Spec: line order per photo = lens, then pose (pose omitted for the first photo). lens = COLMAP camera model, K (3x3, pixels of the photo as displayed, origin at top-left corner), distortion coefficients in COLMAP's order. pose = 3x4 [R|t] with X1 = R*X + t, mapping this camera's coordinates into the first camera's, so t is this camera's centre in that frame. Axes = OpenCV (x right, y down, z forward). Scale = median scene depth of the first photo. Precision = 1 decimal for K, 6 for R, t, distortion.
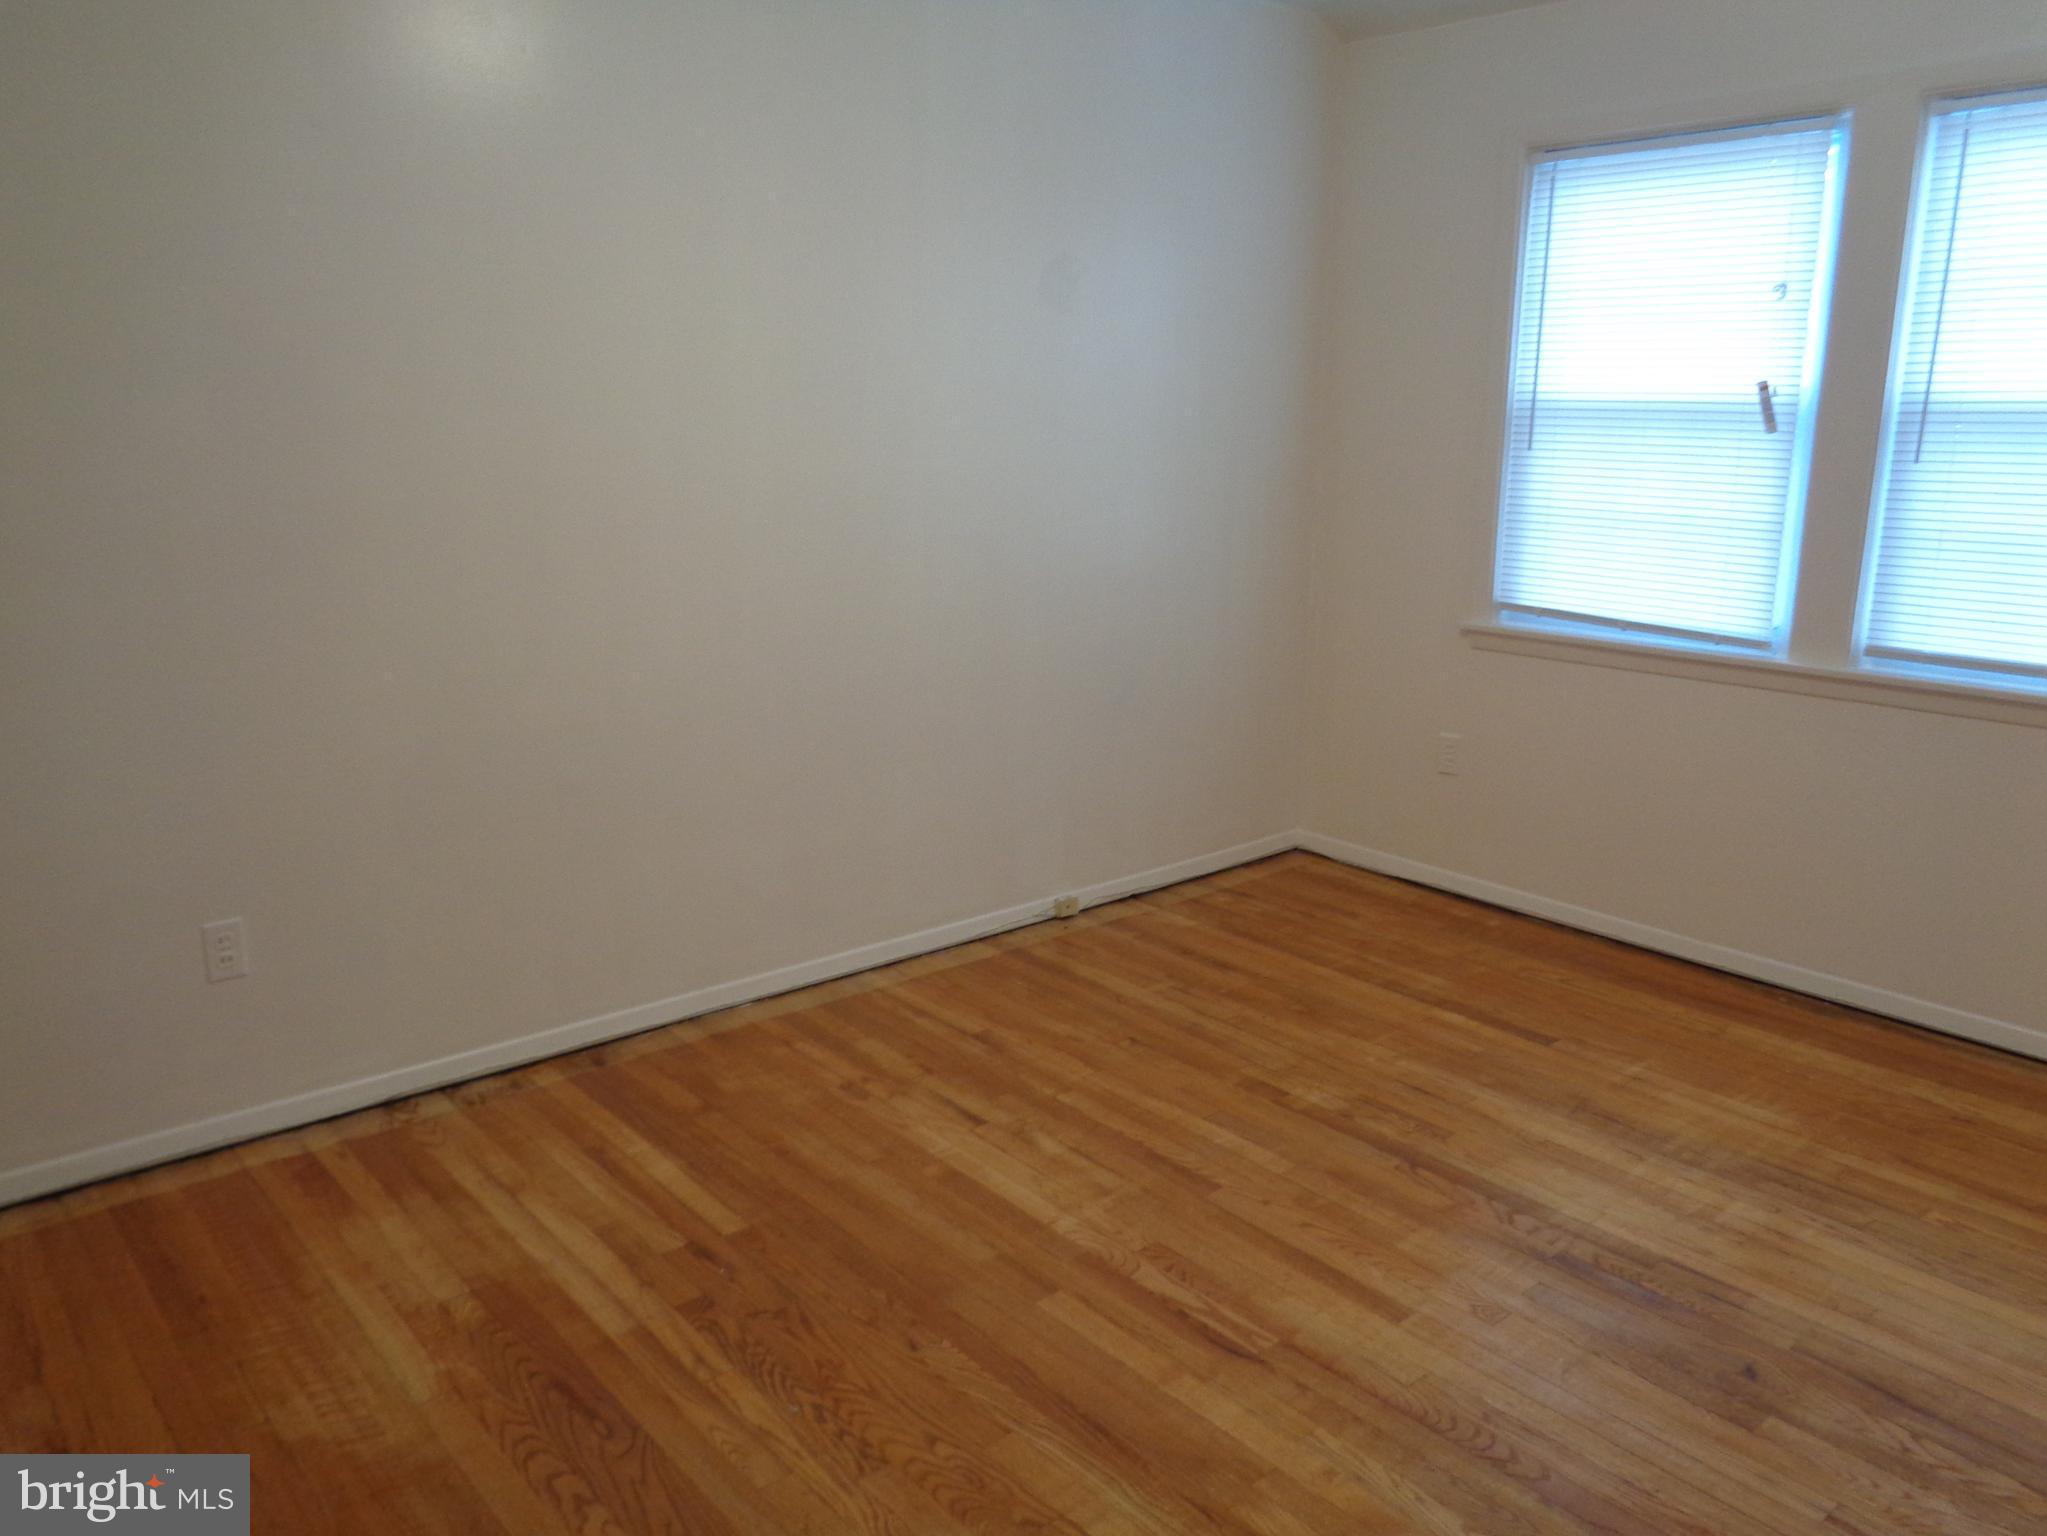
lens RADIAL K [[1544.5, 0, 1032.0], [0, 1544.5, 761.8], [0, 0, 1]] dist [-0.007062, 0.002216]
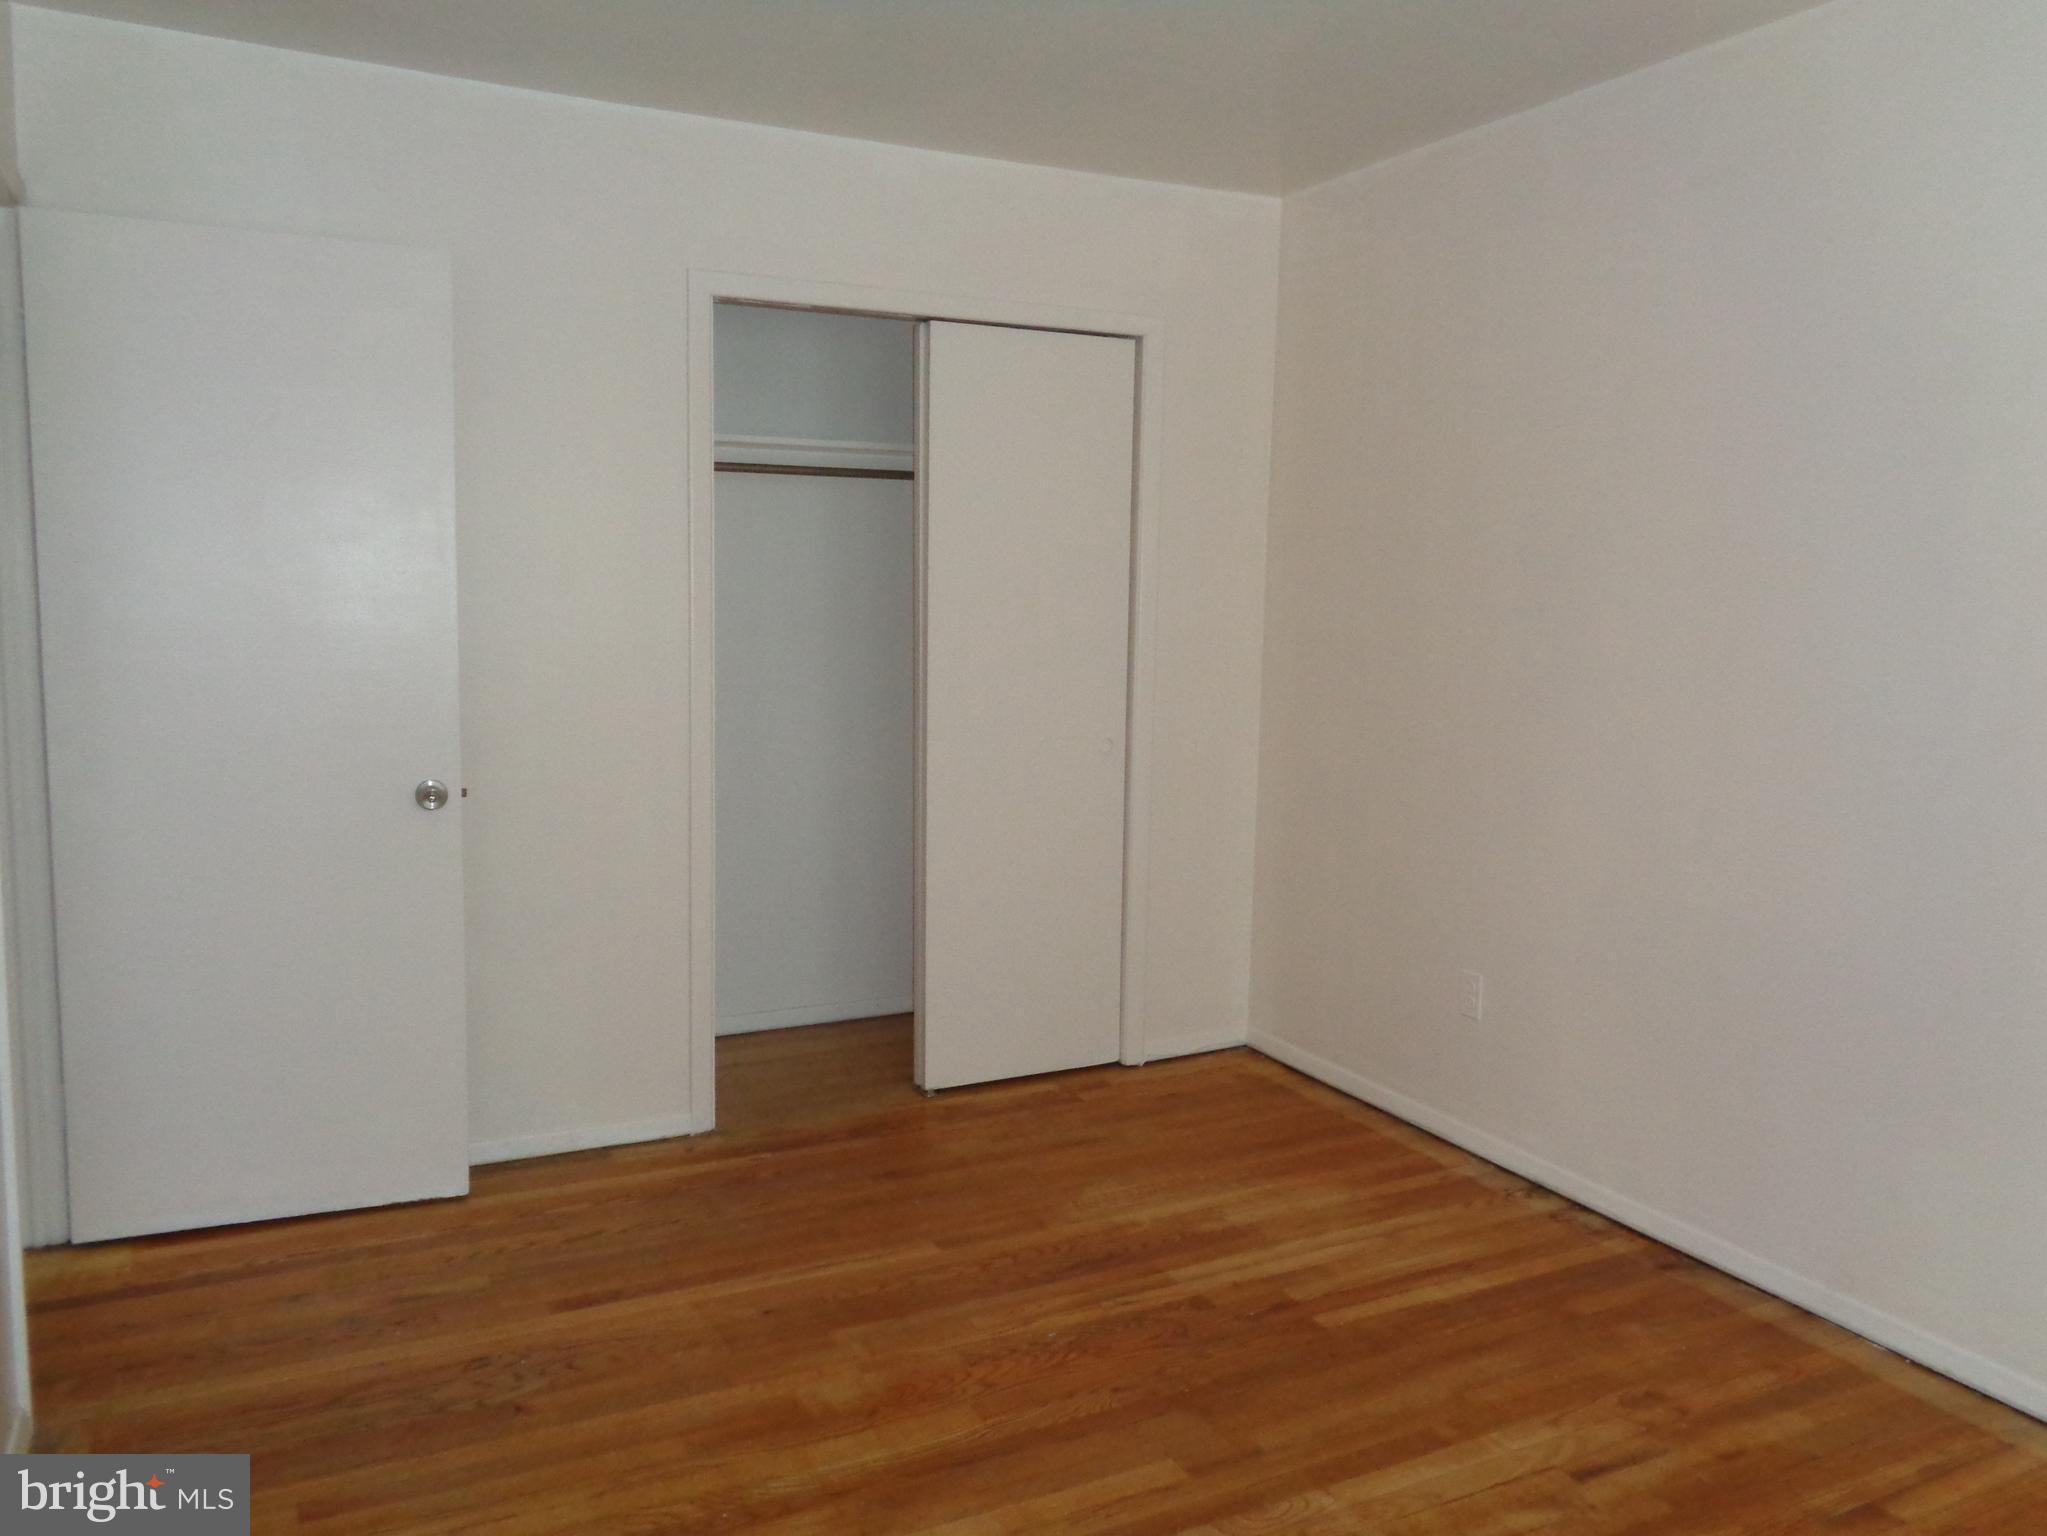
lens RADIAL K [[1544.5, 0, 1023.5], [0, 1544.5, 767.1], [0, 0, 1]] dist [-0.007062, 0.002216]
pose [[-0.231993, 0.099400, -0.967625, 0.794807], [-0.248827, 0.955603, 0.157823, -0.169070], [0.940353, 0.277385, -0.196960, 0.849554]]
